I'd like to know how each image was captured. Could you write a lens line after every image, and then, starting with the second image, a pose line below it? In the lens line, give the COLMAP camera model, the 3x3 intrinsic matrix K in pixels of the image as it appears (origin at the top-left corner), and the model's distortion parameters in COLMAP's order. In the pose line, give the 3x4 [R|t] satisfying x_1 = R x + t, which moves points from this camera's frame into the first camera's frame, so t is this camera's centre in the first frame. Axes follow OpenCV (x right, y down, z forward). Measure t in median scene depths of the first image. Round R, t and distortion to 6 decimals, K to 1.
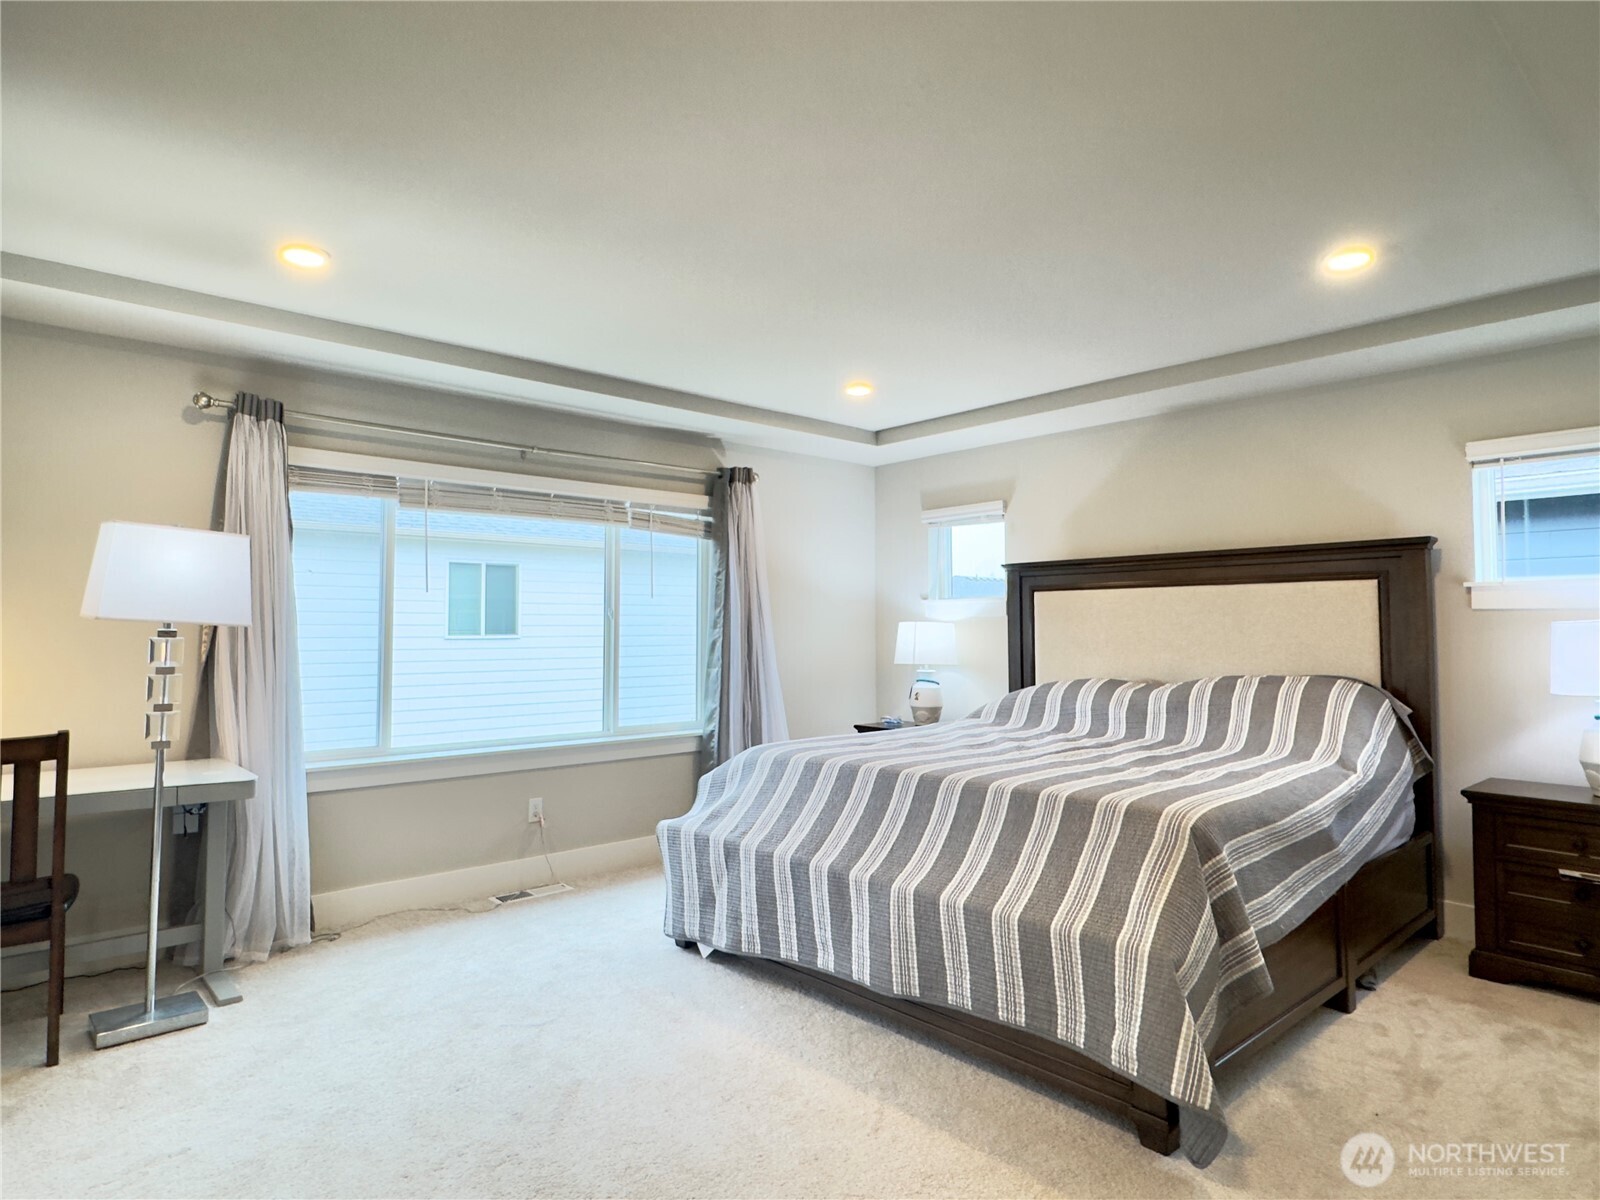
lens RADIAL K [[925.3, 0, 800.0], [0, 925.3, 600.0], [0, 0, 1]] dist [-0.002324, -0.001498]
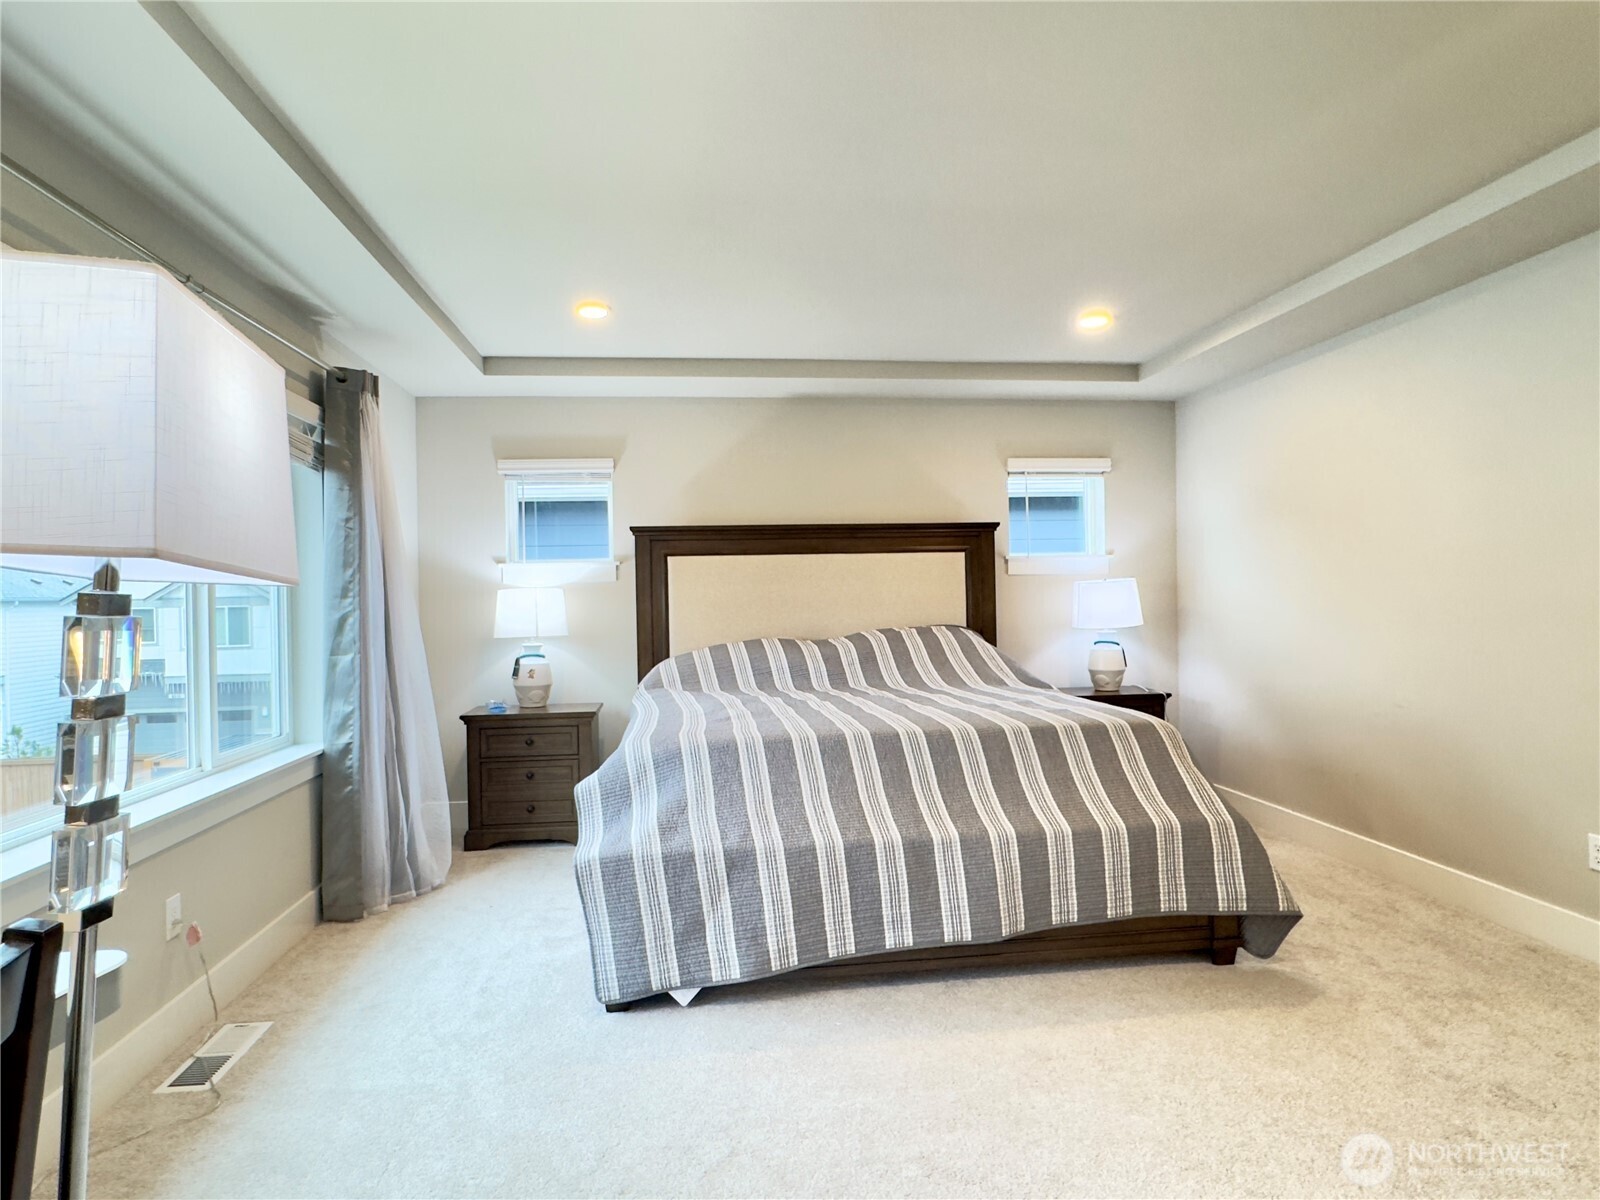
lens RADIAL K [[912.9, 0, 800.9], [0, 912.9, 612.6], [0, 0, 1]] dist [-0.000304, -0.000580]
pose [[0.578159, -0.026784, 0.815485, -0.621387], [-0.007939, 0.999229, 0.038448, 0.016929], [-0.815886, -0.028703, 0.577500, 0.435888]]
